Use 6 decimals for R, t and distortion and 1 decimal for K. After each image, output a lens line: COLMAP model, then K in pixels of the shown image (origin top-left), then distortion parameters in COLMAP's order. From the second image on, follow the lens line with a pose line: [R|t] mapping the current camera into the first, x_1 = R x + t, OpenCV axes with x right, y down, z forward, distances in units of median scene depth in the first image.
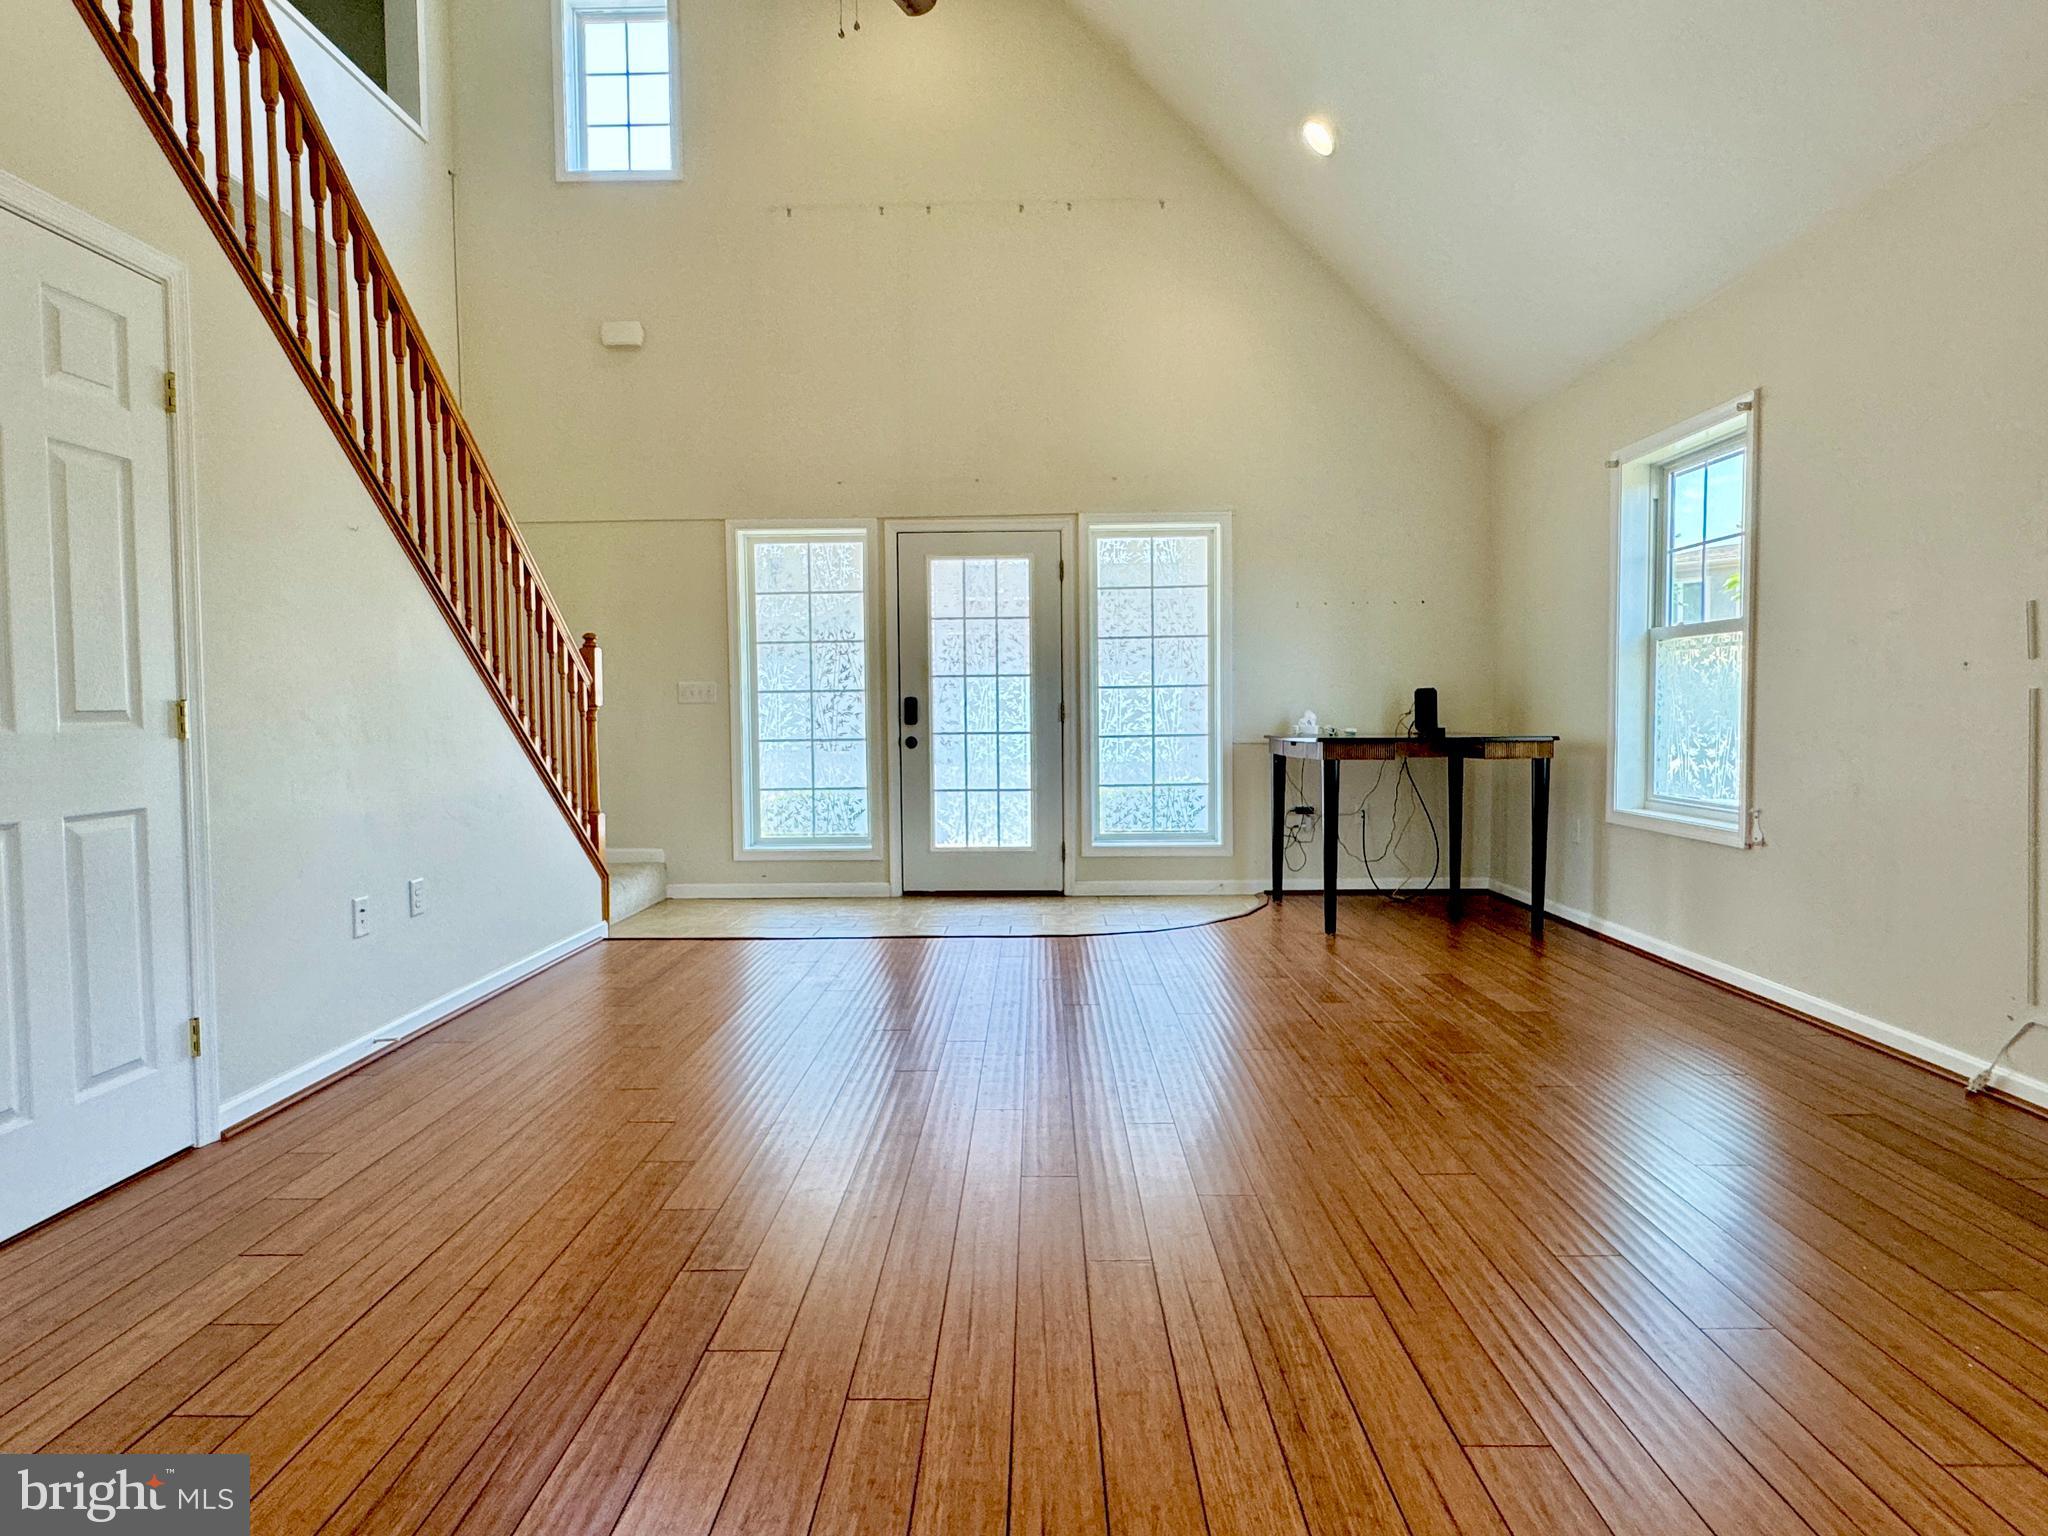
lens RADIAL K [[1158.5, 0, 1024.0], [0, 1158.5, 768.0], [0, 0, 1]] dist [0.001858, 0.000352]
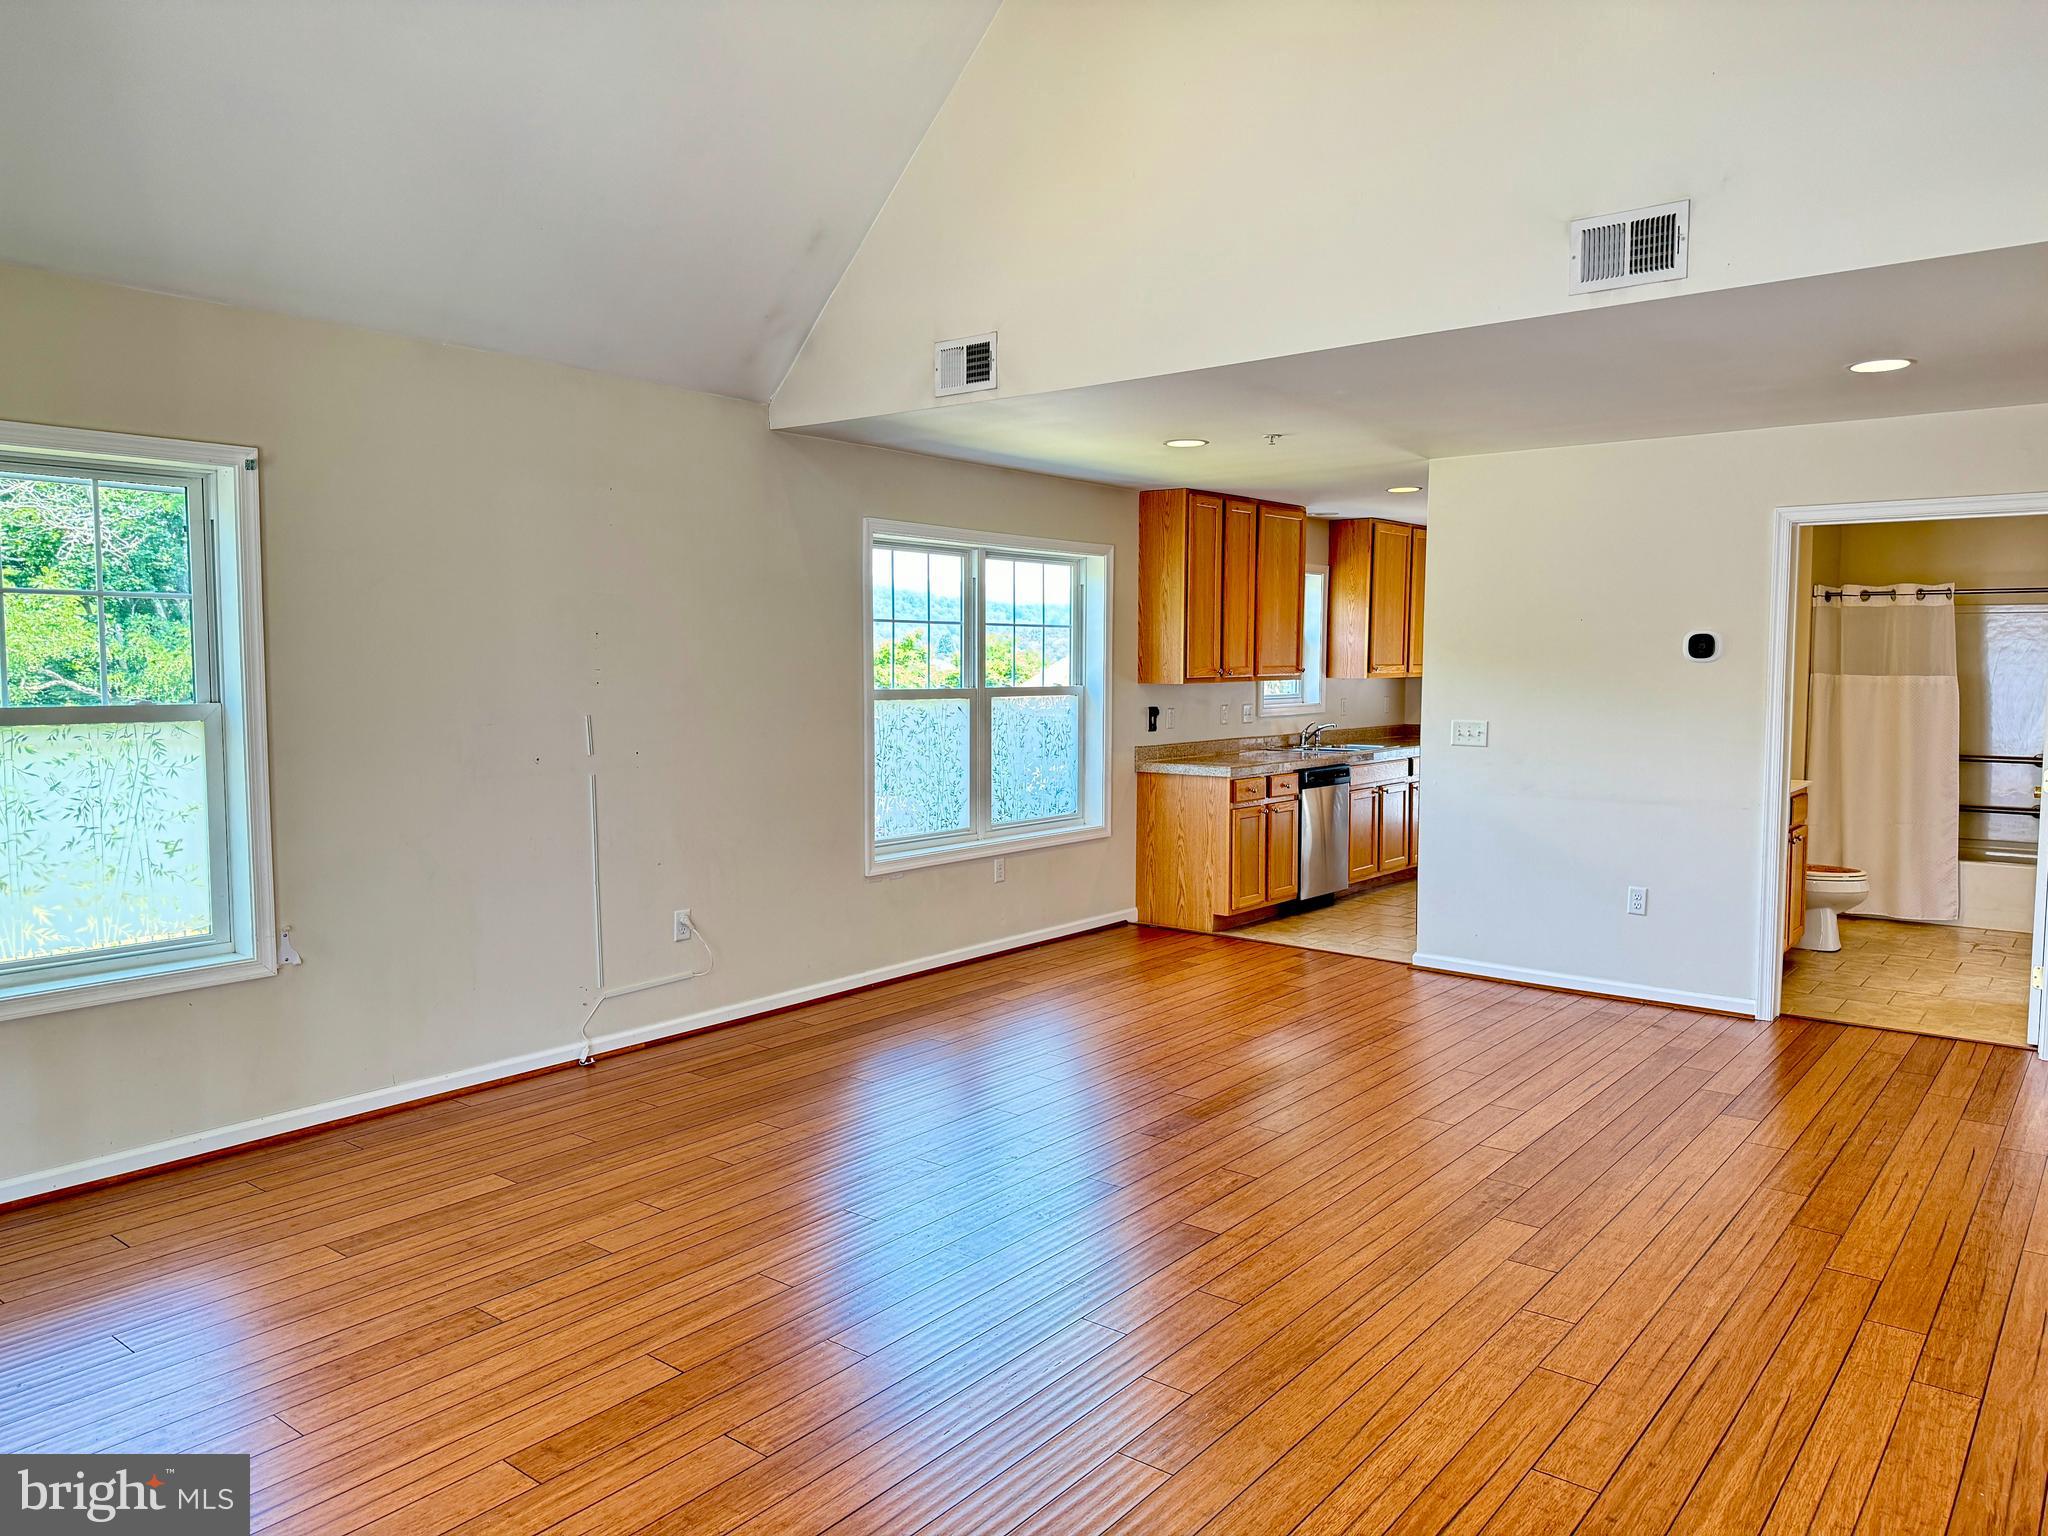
lens RADIAL K [[1431.5, 0, 1019.1], [0, 1431.5, 757.1], [0, 0, 1]] dist [0.101312, -0.107457]
pose [[-0.785960, -0.033763, 0.617355, -0.845788], [0.034796, 0.994510, 0.098690, -0.313798], [-0.617298, 0.099048, -0.780470, 2.586716]]
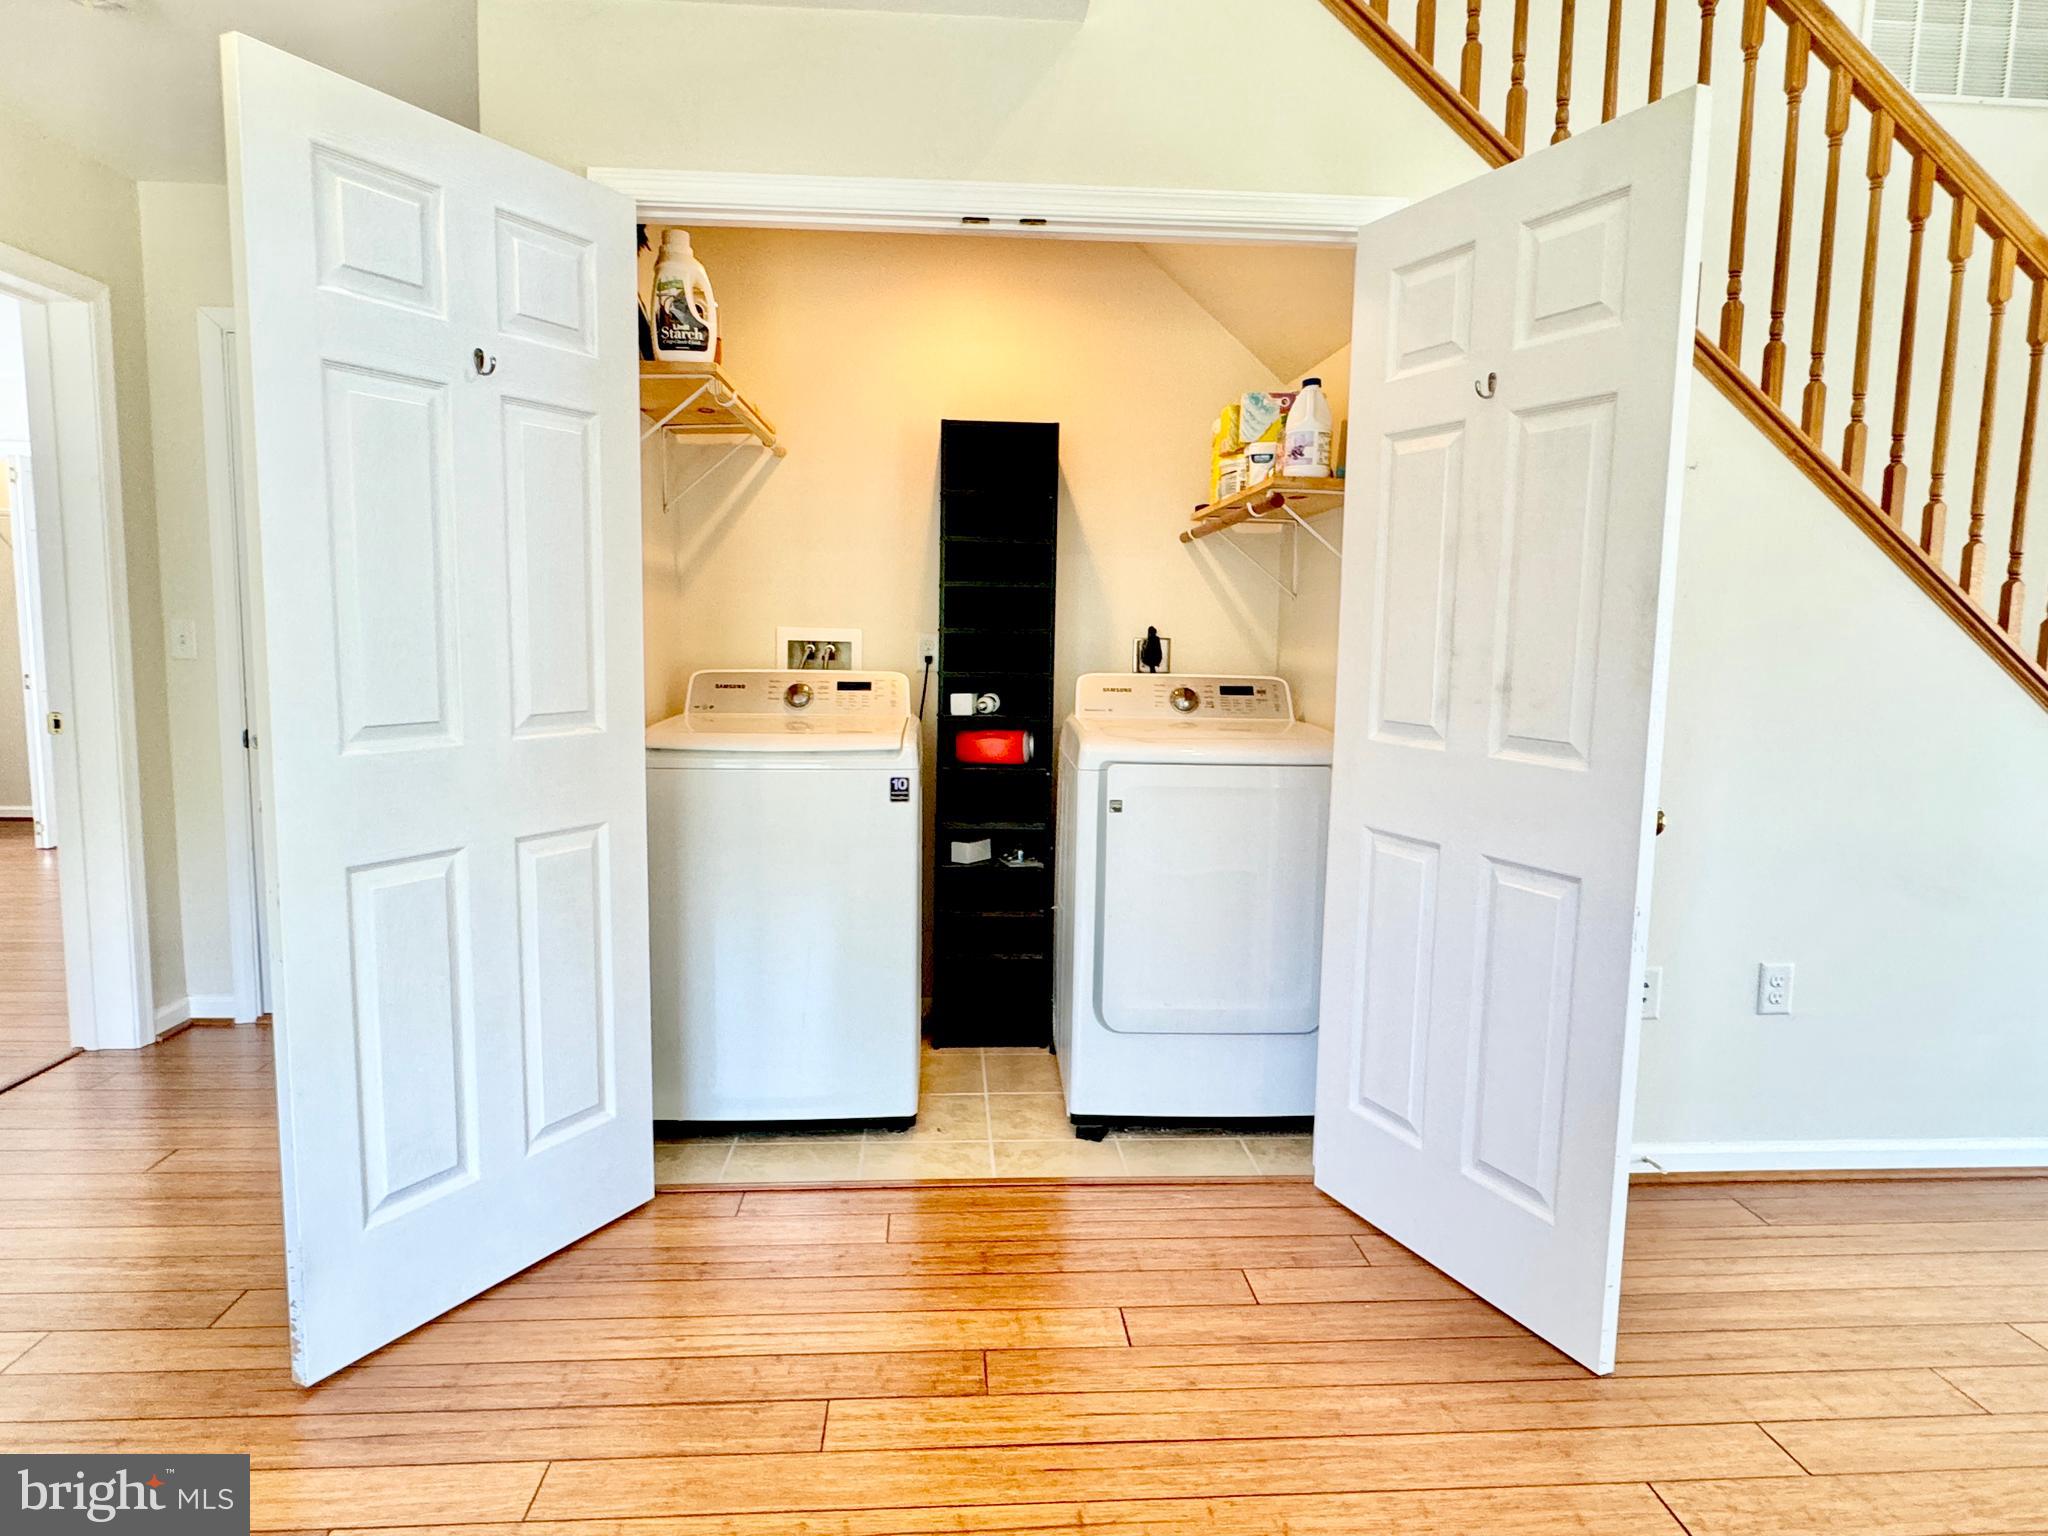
lens RADIAL K [[1231.8, 0, 1010.4], [0, 1231.8, 769.5], [0, 0, 1]] dist [-0.006266, 0.005428]
pose [[0.076616, 0.127015, -0.988937, 0.239543], [-0.064005, 0.990434, 0.122249, -0.124546], [0.995004, 0.053931, 0.084013, 0.753454]]
